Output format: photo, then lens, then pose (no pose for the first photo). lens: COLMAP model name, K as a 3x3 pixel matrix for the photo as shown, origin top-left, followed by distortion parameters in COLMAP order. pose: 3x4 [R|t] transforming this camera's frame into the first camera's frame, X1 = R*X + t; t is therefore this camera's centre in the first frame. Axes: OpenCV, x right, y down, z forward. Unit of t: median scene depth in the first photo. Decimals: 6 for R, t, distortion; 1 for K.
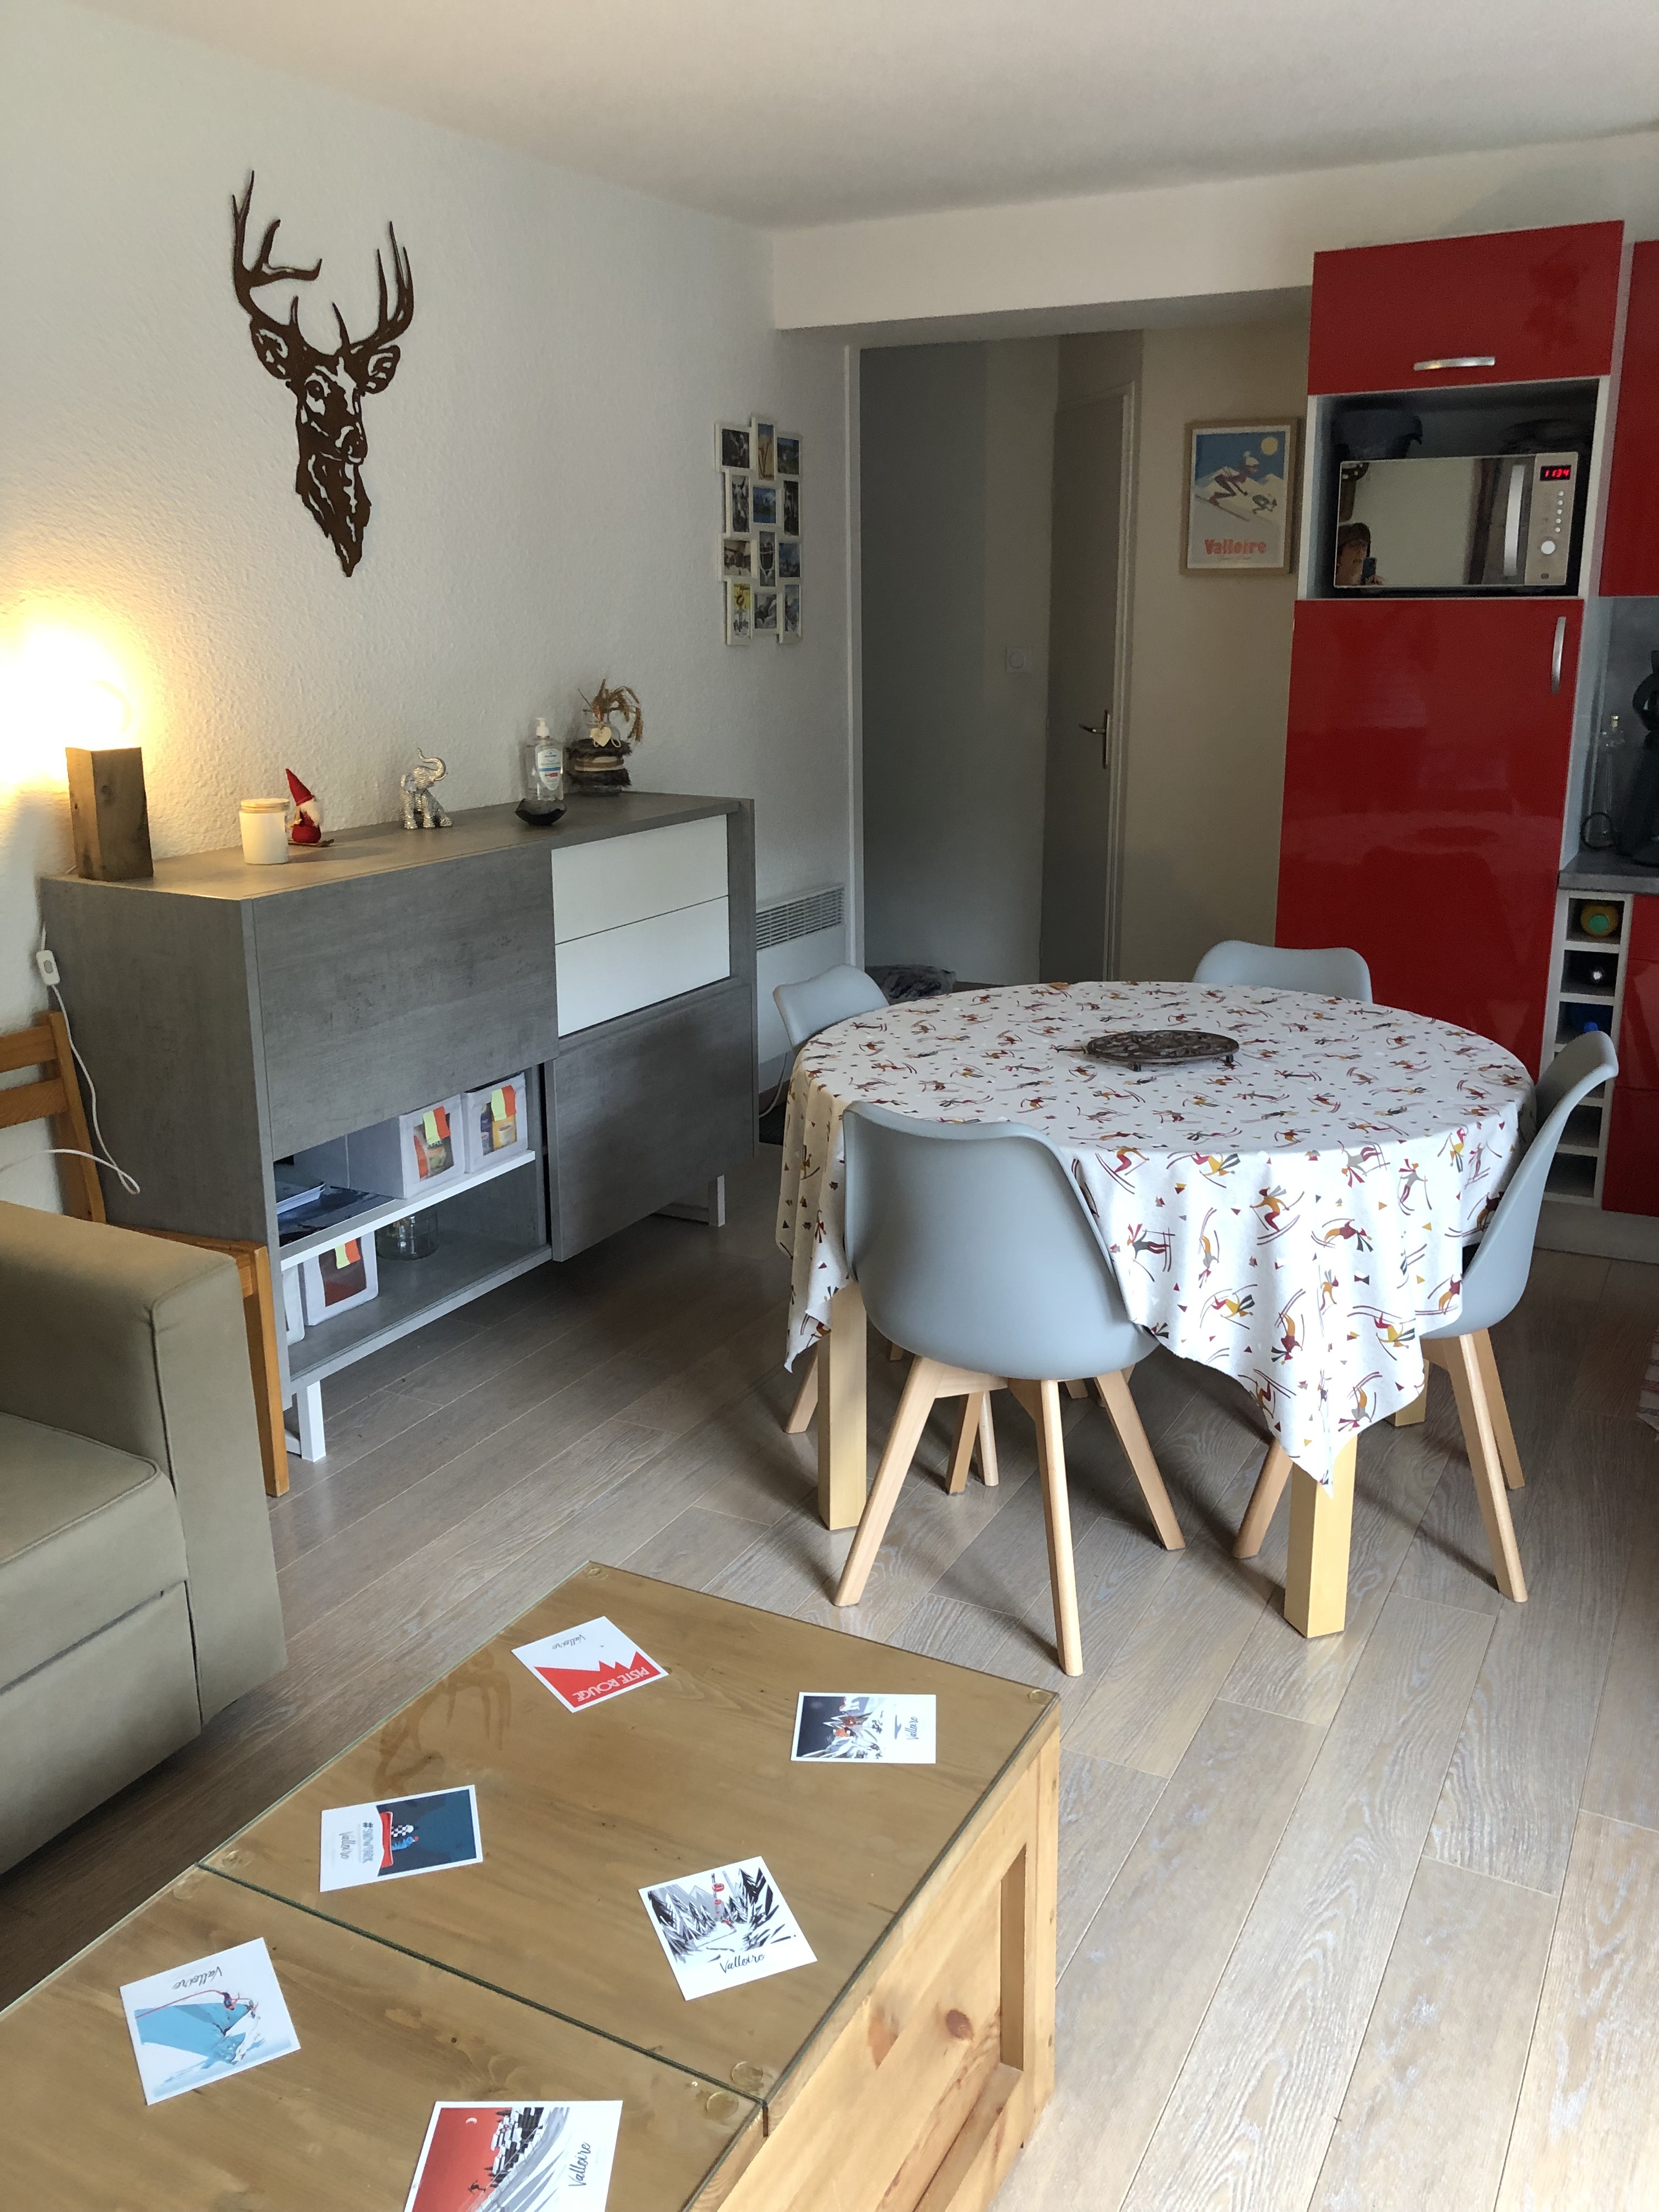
lens RADIAL K [[1820.1, 0, 902.3], [0, 1820.1, 1108.1], [0, 0, 1]] dist [-0.001696, 0.024697]
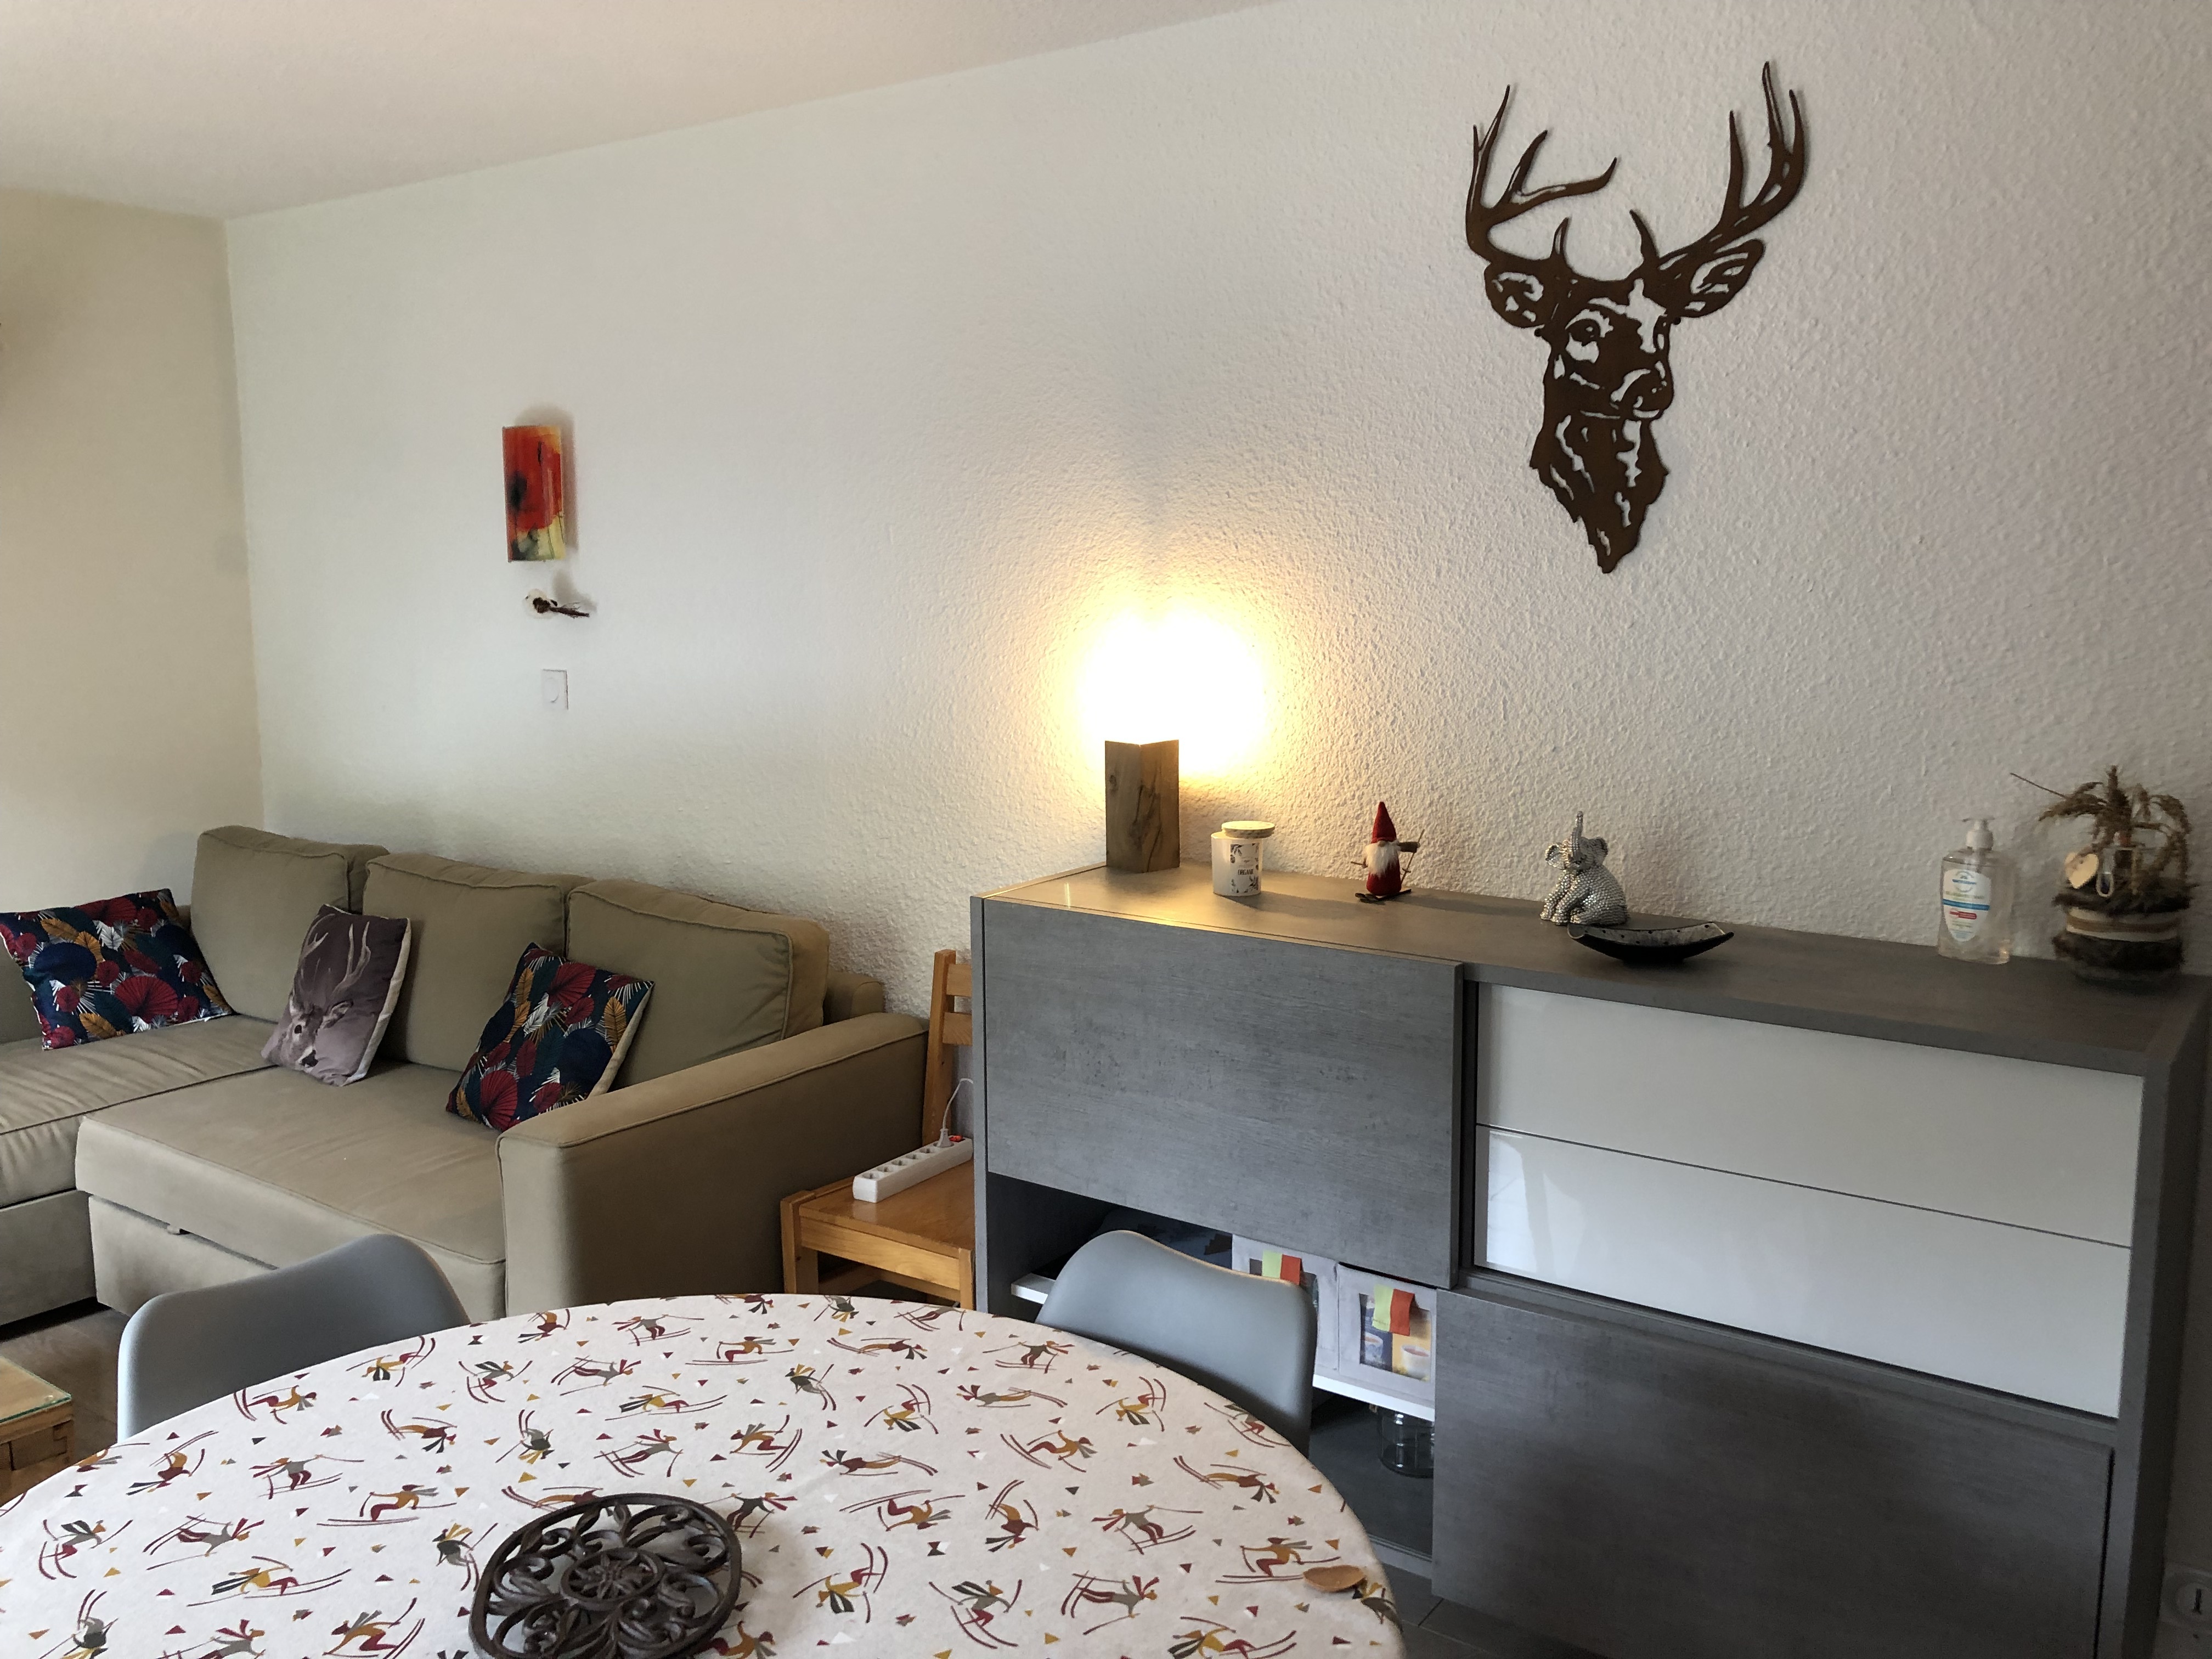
lens RADIAL K [[1820.1, 0, 1100.3], [0, 1820.1, 814.6], [0, 0, 1]] dist [-0.001696, 0.024697]
pose [[-0.174071, 0.143616, -0.974204, 0.262839], [-0.266184, 0.945617, 0.186963, -0.163652], [0.948074, 0.291863, -0.126376, 0.537752]]
